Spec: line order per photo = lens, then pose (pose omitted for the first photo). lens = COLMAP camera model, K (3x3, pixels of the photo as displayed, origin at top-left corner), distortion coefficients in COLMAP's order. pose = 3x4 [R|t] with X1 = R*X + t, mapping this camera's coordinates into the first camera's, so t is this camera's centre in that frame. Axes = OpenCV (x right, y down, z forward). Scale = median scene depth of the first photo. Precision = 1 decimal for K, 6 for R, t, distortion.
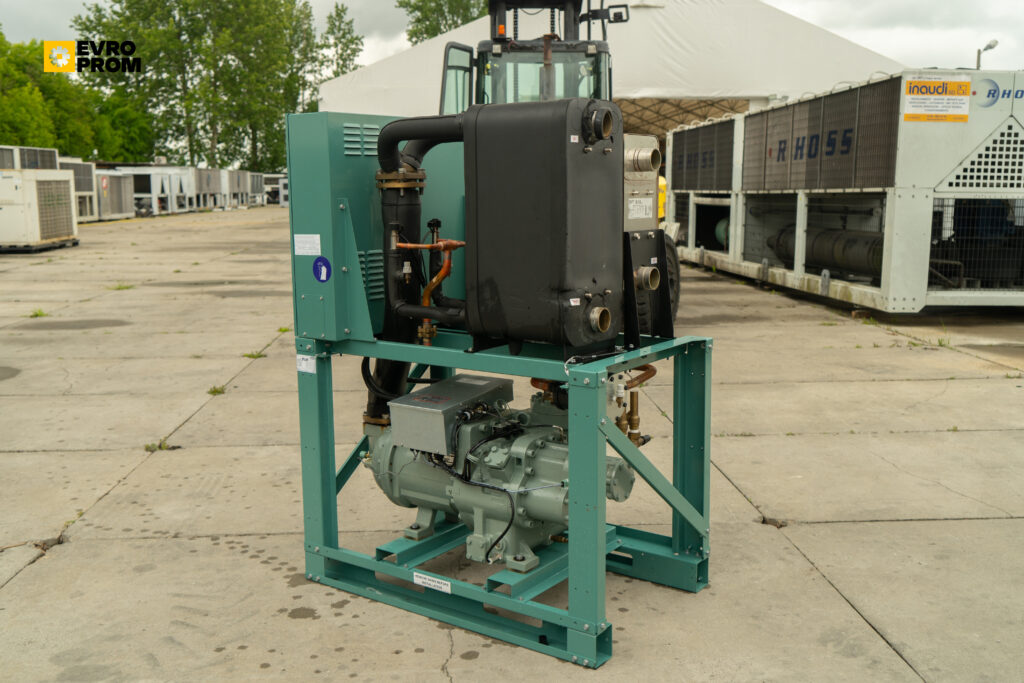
lens RADIAL K [[986.9, 0, 512.0], [0, 986.9, 341.5], [0, 0, 1]] dist [0.001075, -0.000430]
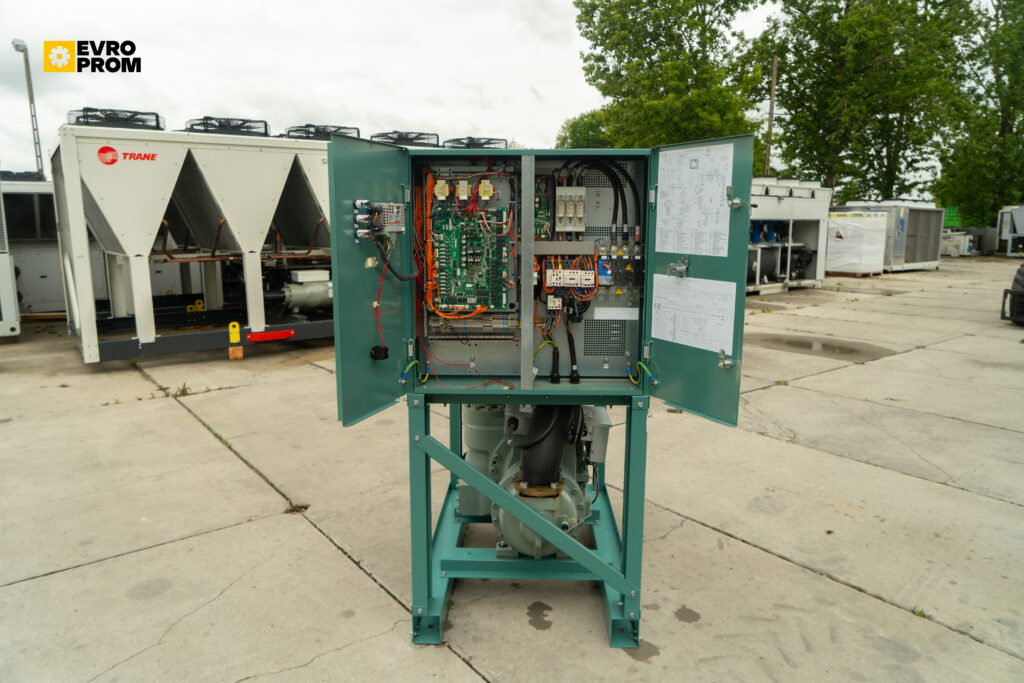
lens RADIAL K [[688.0, 0, 512.4], [0, 688.0, 336.9], [0, 0, 1]] dist [-0.014298, 0.003764]
pose [[-0.558596, -0.129970, 0.819193, -0.621809], [0.133231, 0.960763, 0.243279, -0.213874], [-0.818669, 0.245037, -0.519363, 1.329313]]
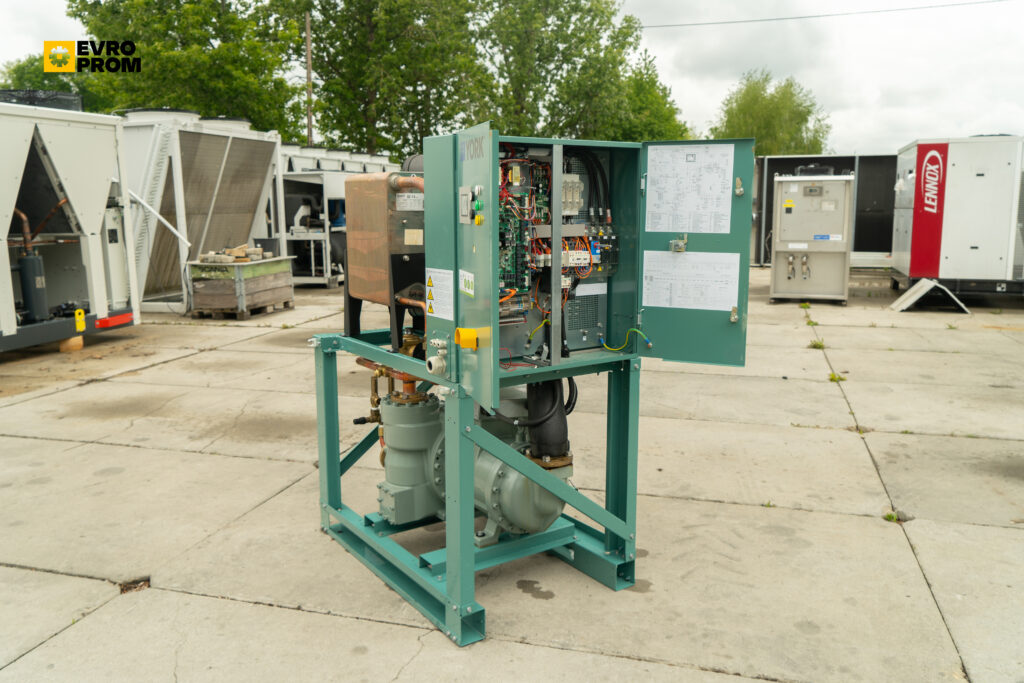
lens RADIAL K [[818.8, 0, 511.6], [0, 818.8, 338.0], [0, 0, 1]] dist [-0.005595, 0.004205]
pose [[-0.940125, -0.044025, 0.337975, -0.360248], [0.066438, 0.948929, 0.308416, -0.281577], [-0.334292, 0.312404, -0.889186, 1.694863]]
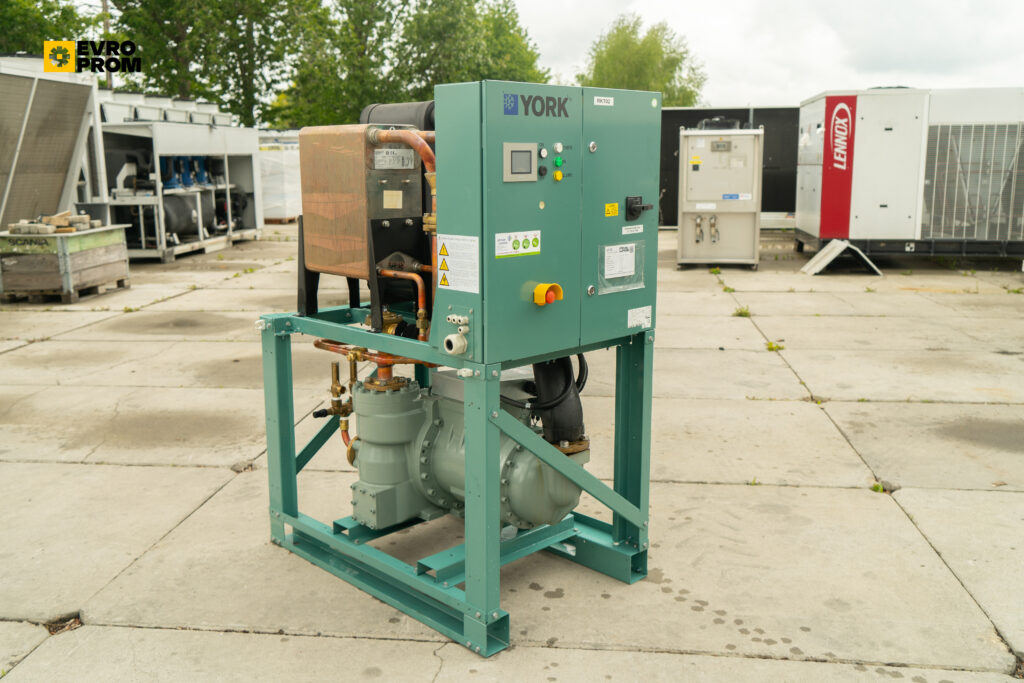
lens RADIAL K [[933.0, 0, 510.6], [0, 933.0, 339.0], [0, 0, 1]] dist [0.001595, 0.010819]
pose [[-0.984984, -0.019796, 0.171506, -0.223822], [0.040740, 0.938698, 0.342325, -0.291837], [-0.167769, 0.344172, -0.923796, 1.745697]]
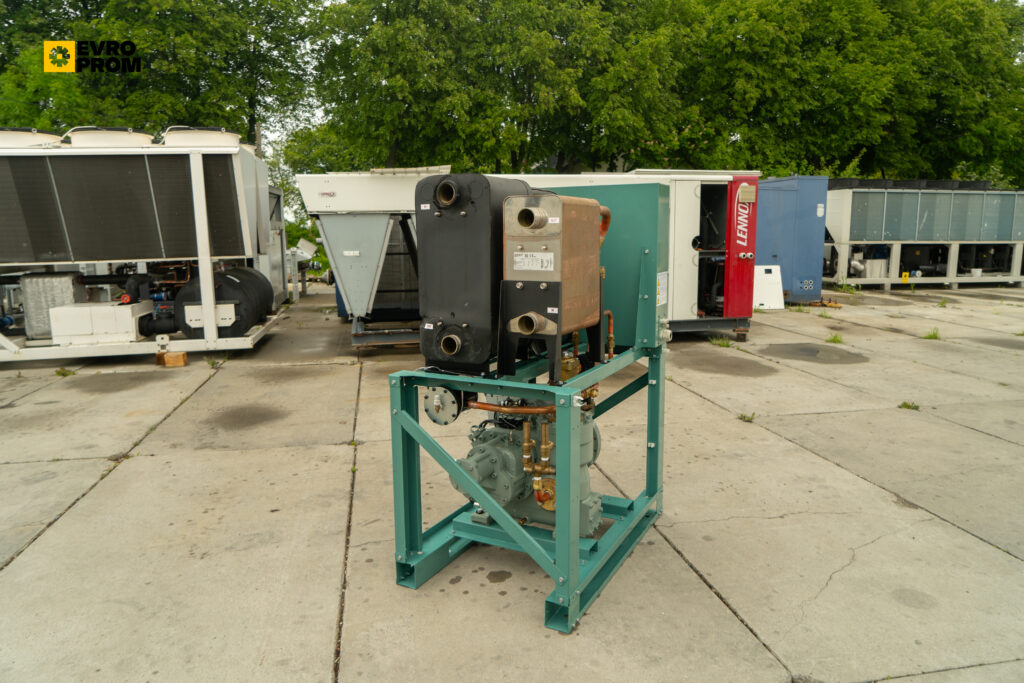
lens RADIAL K [[688.0, 0, 512.4], [0, 688.0, 336.9], [0, 0, 1]] dist [-0.014298, 0.003764]
pose [[0.132739, 0.157573, -0.978545, 0.793648], [-0.146405, 0.979569, 0.137878, -0.136293], [0.980279, 0.124962, 0.153096, 0.760949]]
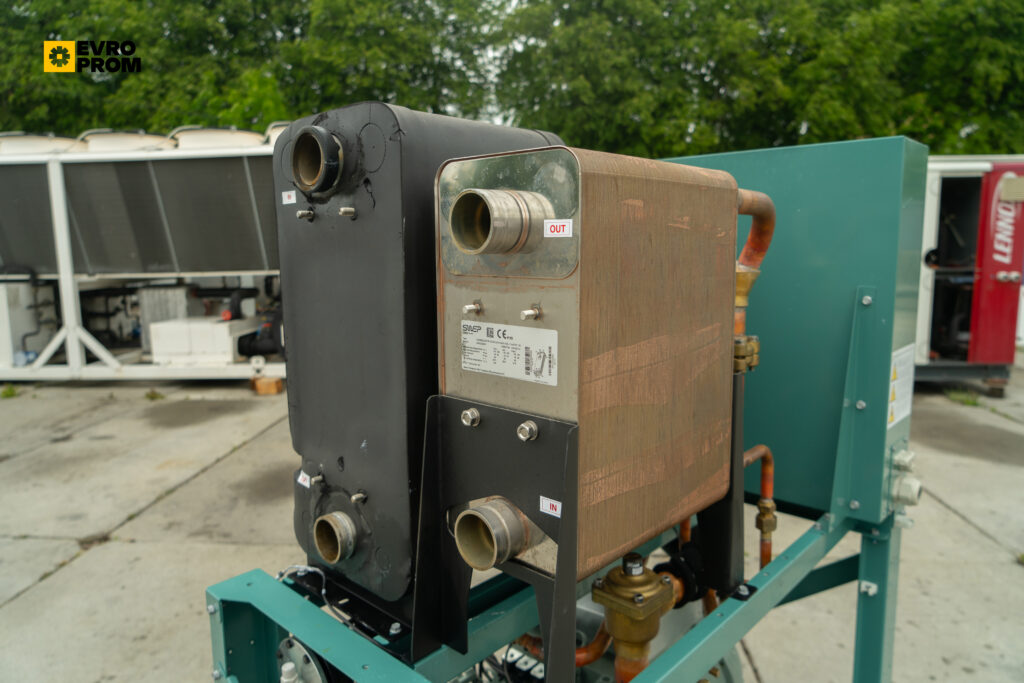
lens RADIAL K [[688.0, 0, 512.4], [0, 688.0, 336.9], [0, 0, 1]] dist [-0.014298, 0.003764]
pose [[-0.132450, 0.147273, -0.980188, 0.338299], [-0.144245, 0.975509, 0.166061, -0.161509], [0.980638, 0.163382, -0.107963, 0.902786]]
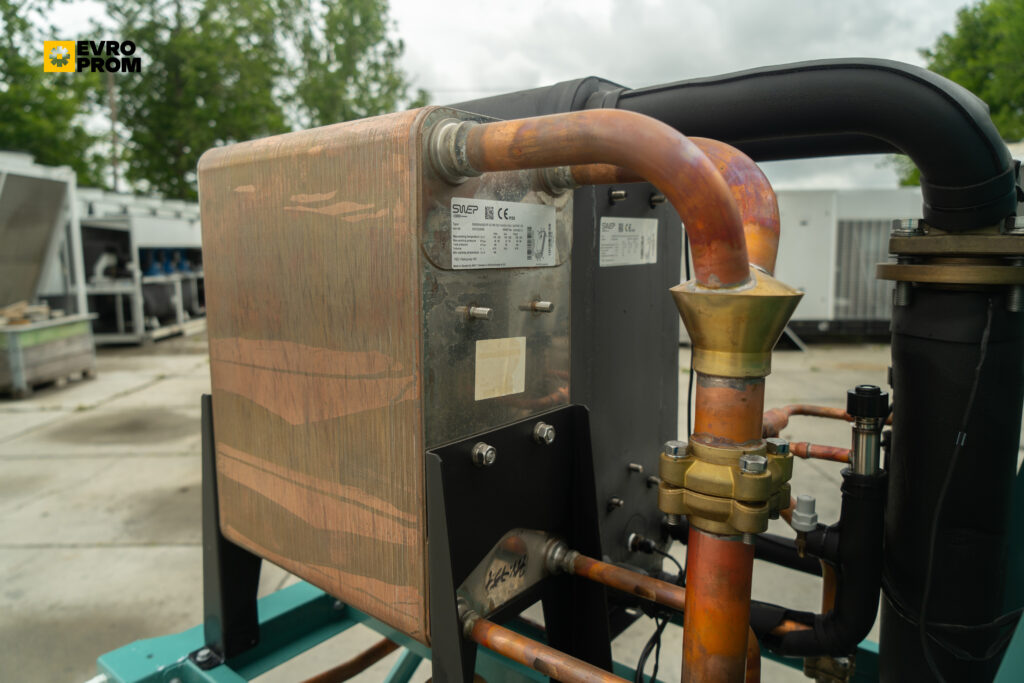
lens RADIAL K [[680.1, 0, 512.1], [0, 680.1, 332.6], [0, 0, 1]] dist [-0.009542, -0.000790]
pose [[-0.997876, 0.007319, 0.064725, 0.014957], [0.025186, 0.959733, 0.279784, -0.186017], [-0.060071, 0.280820, -0.957879, 1.111487]]
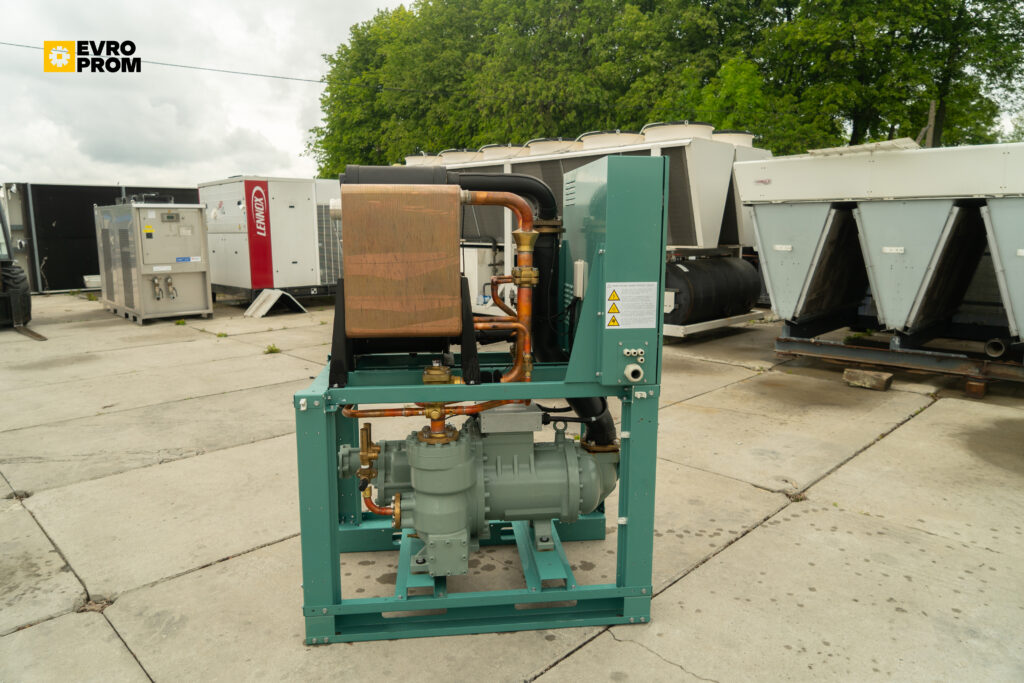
lens RADIAL K [[688.0, 0, 512.4], [0, 688.0, 336.9], [0, 0, 1]] dist [-0.014298, 0.003764]
pose [[-0.742746, 0.115577, -0.659523, 0.436461], [-0.099075, 0.955177, 0.278964, -0.240585], [0.662203, 0.272542, -0.698003, 1.449684]]
